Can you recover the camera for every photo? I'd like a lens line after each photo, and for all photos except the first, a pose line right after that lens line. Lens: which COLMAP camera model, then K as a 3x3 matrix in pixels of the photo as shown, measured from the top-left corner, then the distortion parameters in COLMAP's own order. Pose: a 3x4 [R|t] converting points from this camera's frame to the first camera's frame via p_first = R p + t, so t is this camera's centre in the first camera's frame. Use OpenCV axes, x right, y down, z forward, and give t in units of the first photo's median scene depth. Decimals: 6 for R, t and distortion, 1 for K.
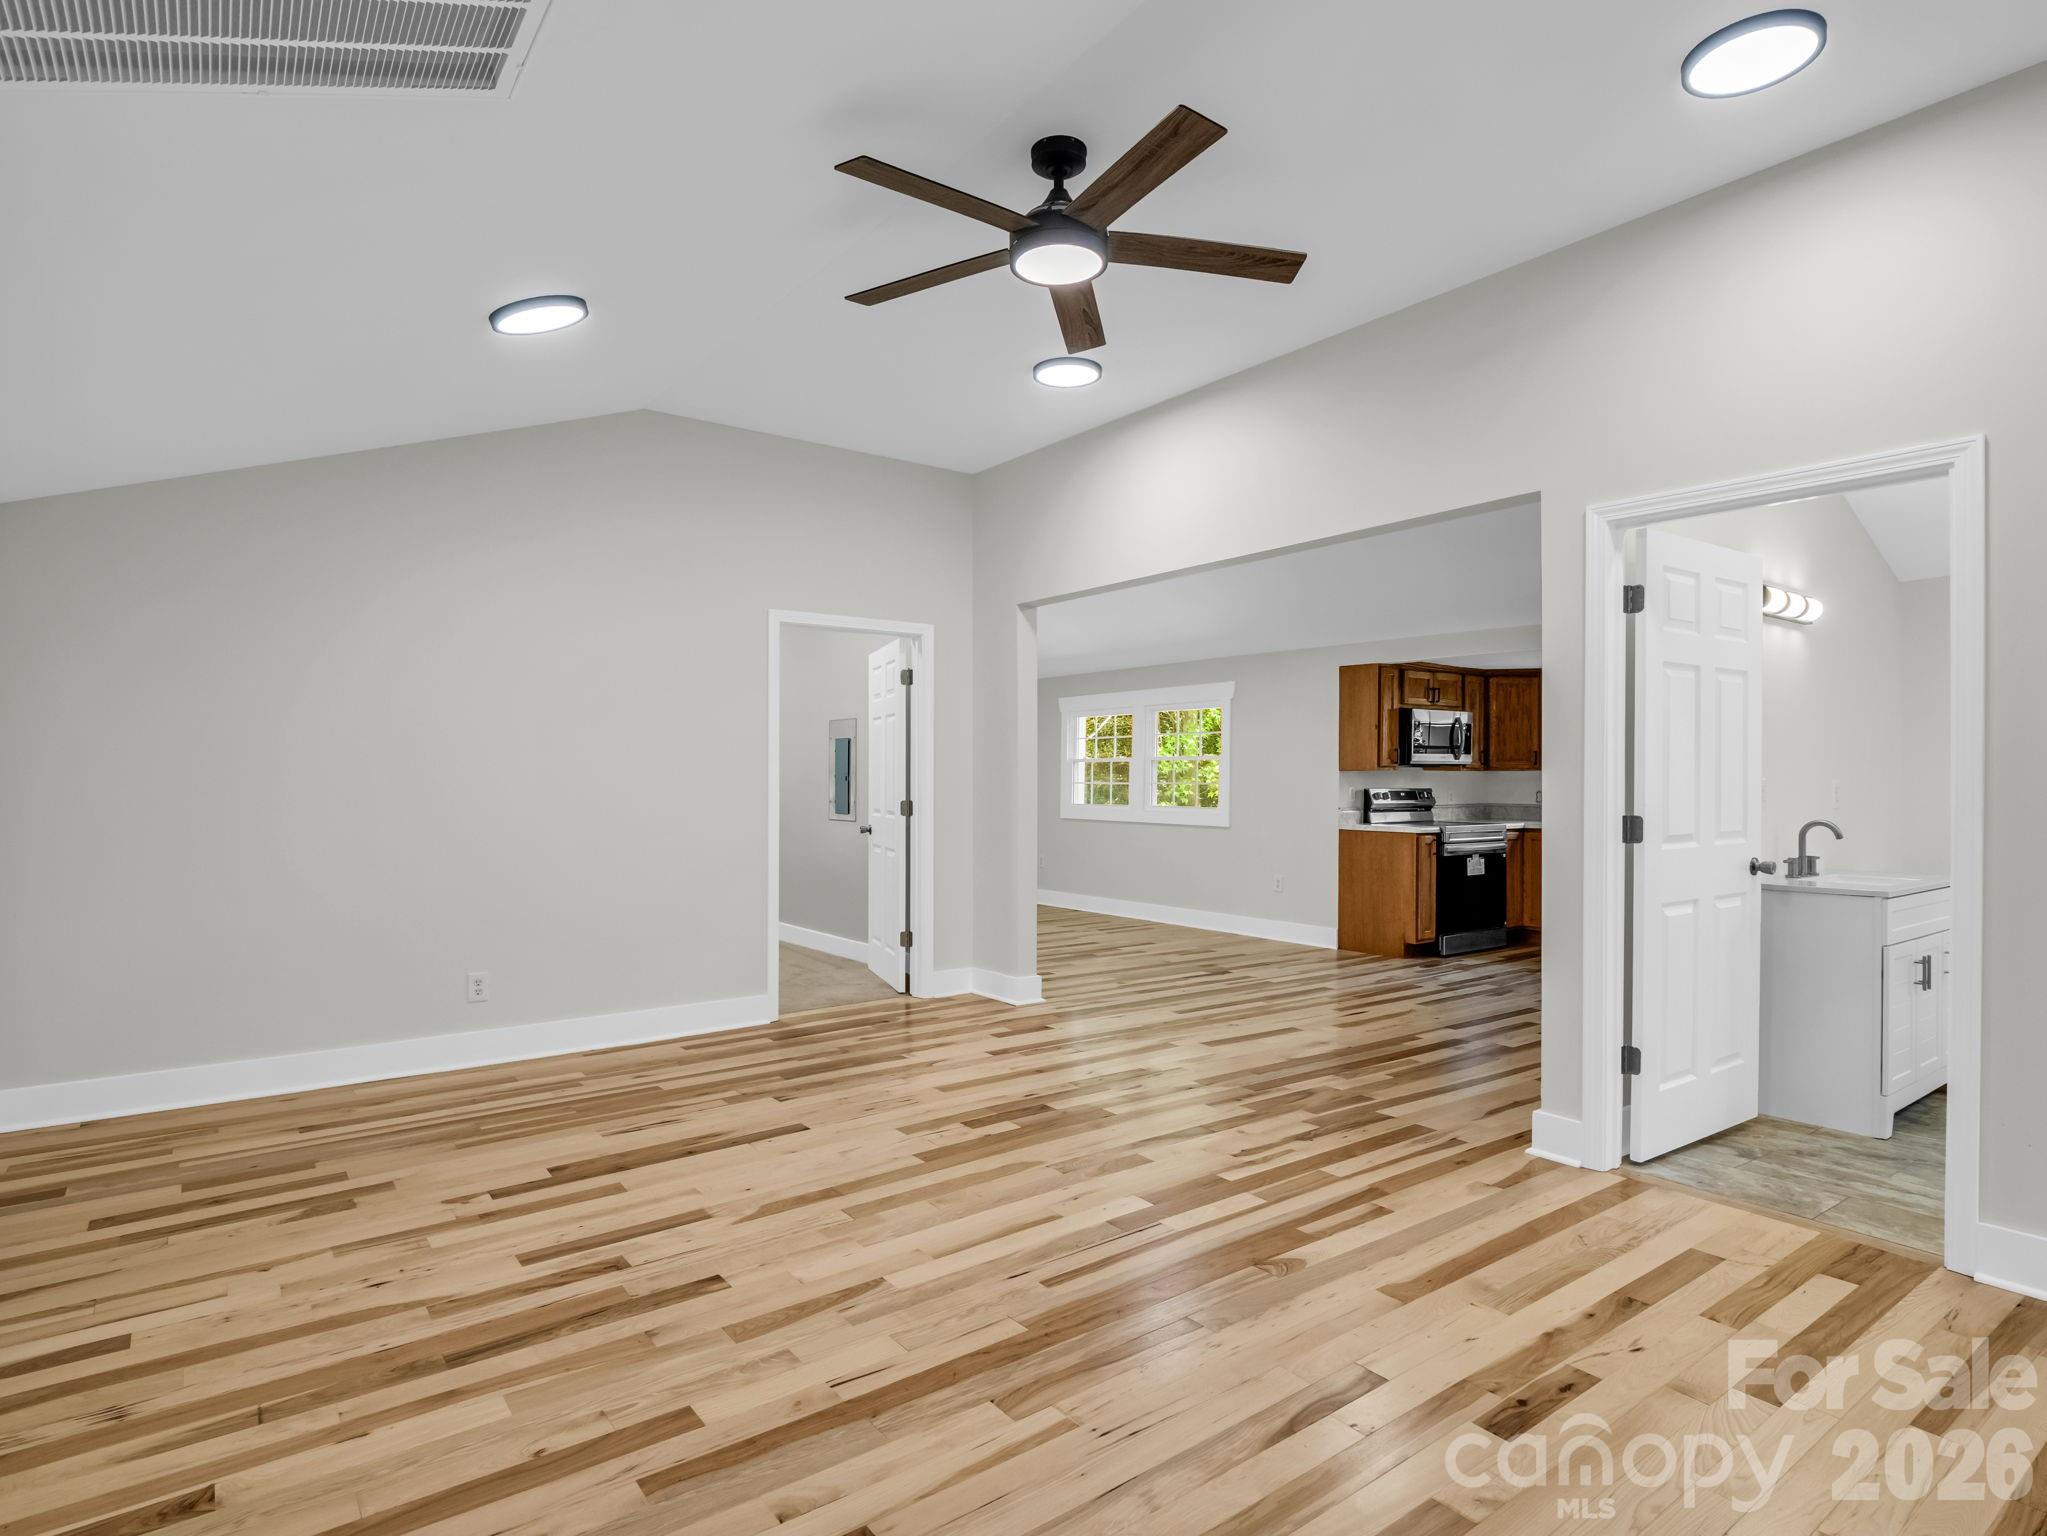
lens RADIAL K [[1095.5, 0, 1013.3], [0, 1095.5, 777.5], [0, 0, 1]] dist [-0.000368, -0.000158]
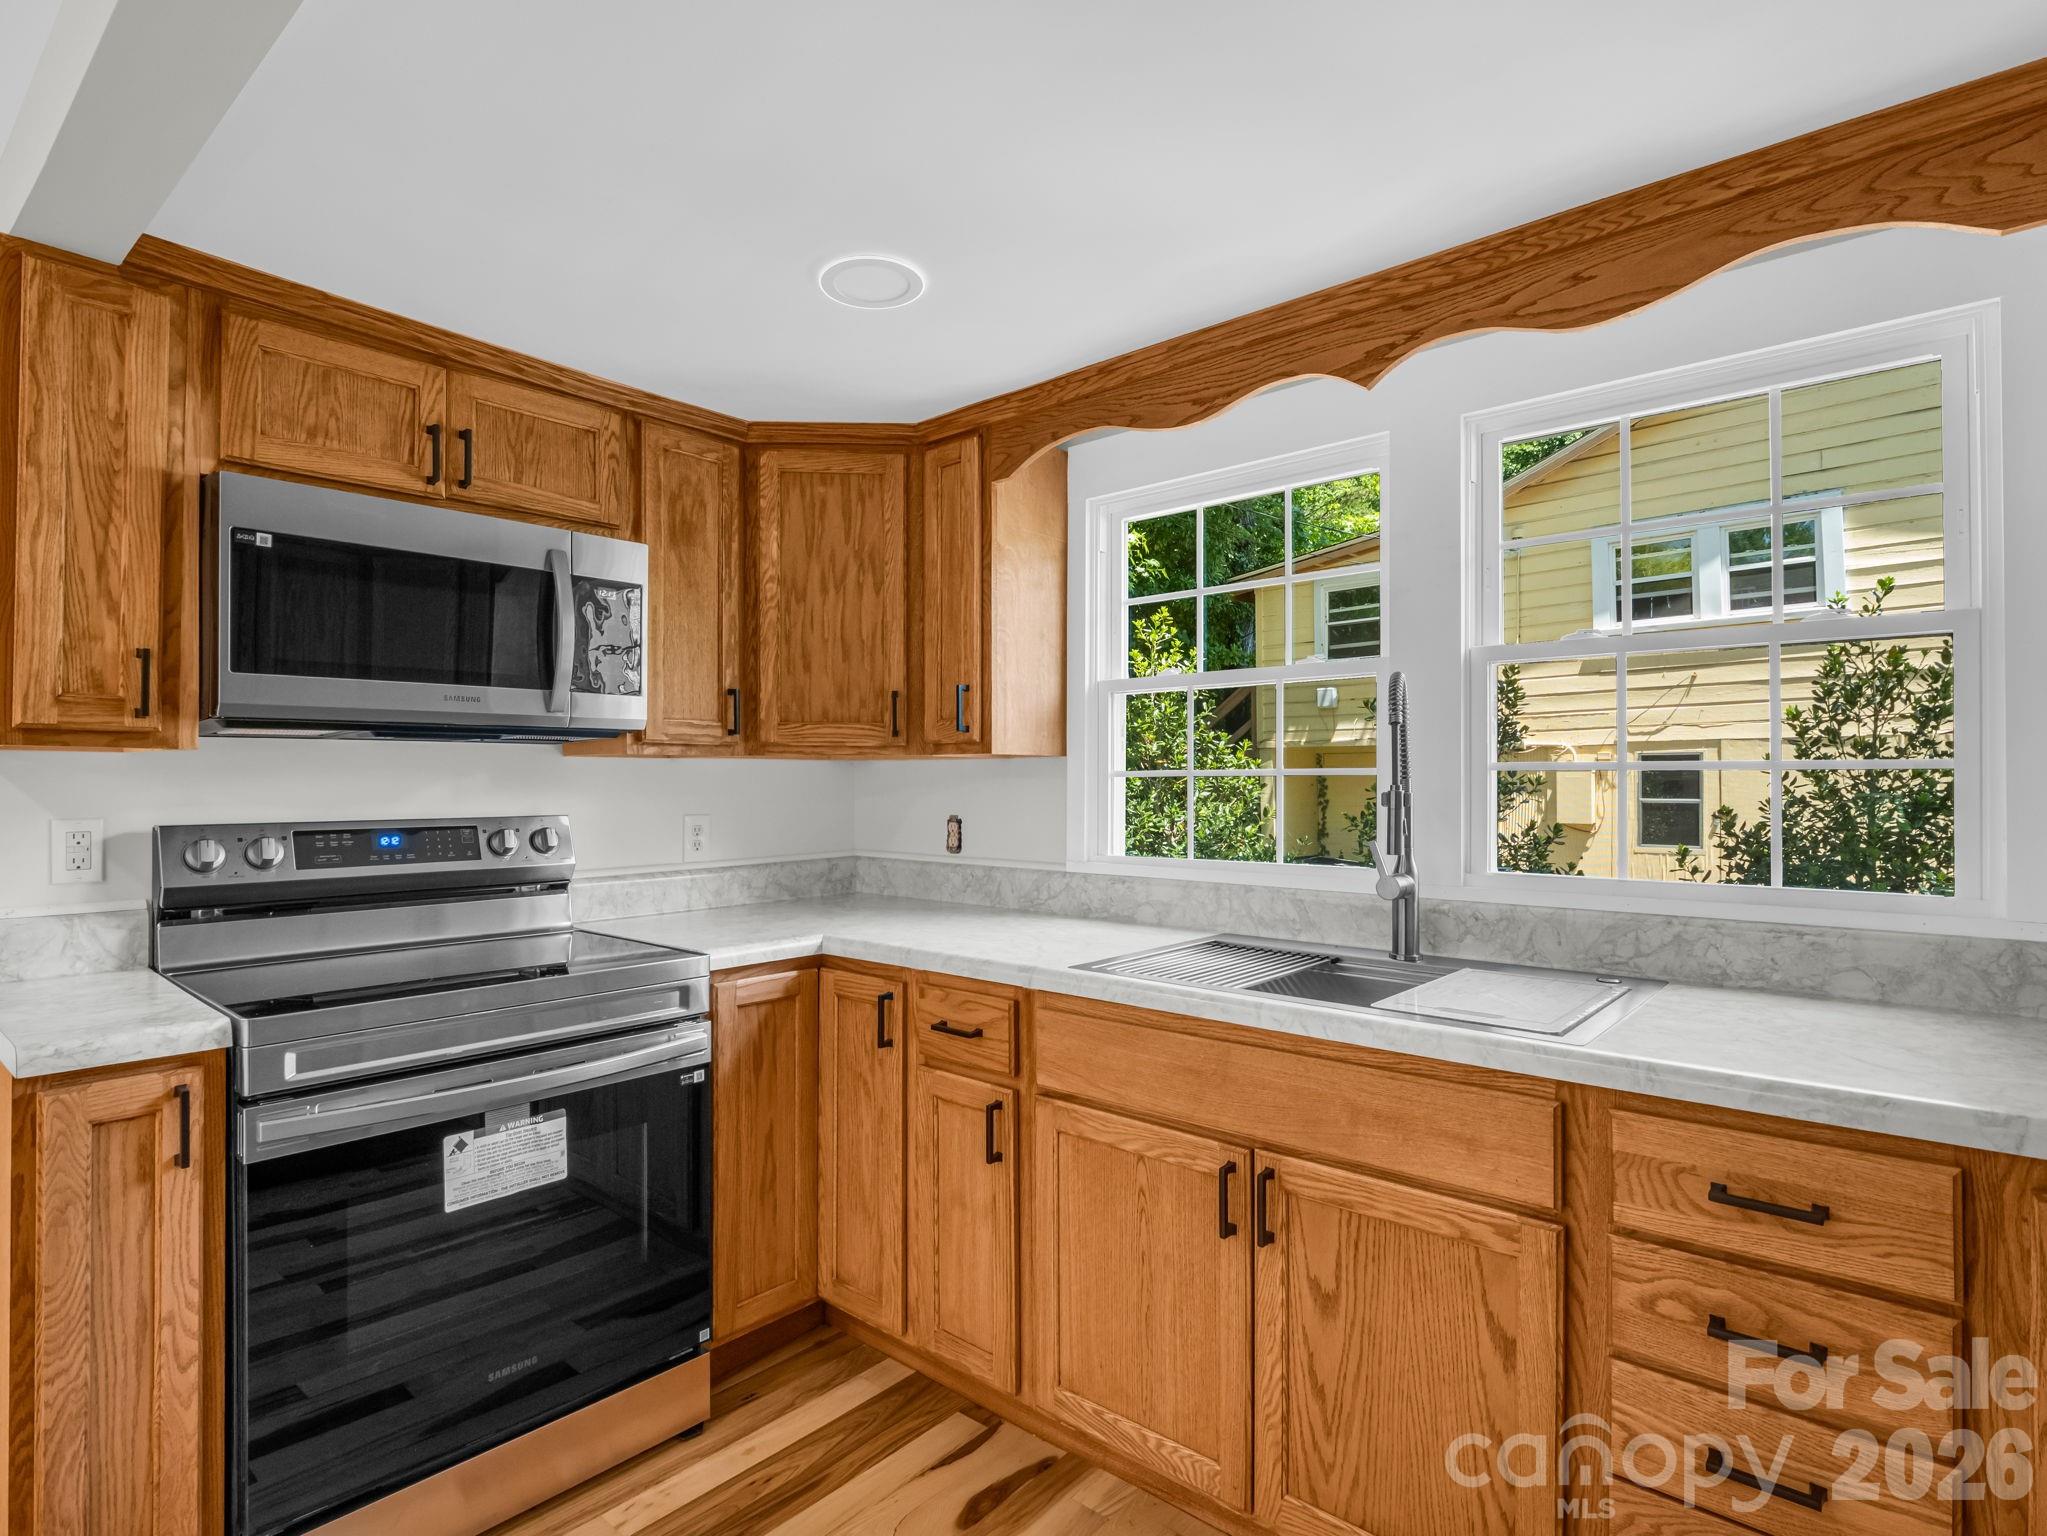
lens RADIAL K [[1095.5, 0, 1013.3], [0, 1095.5, 777.5], [0, 0, 1]] dist [-0.000368, -0.000158]
pose [[0.973369, 0.001113, 0.229242, 0.389612], [0.000450, 0.999977, -0.006768, 0.001950], [-0.229244, 0.006691, 0.973346, 0.616118]]
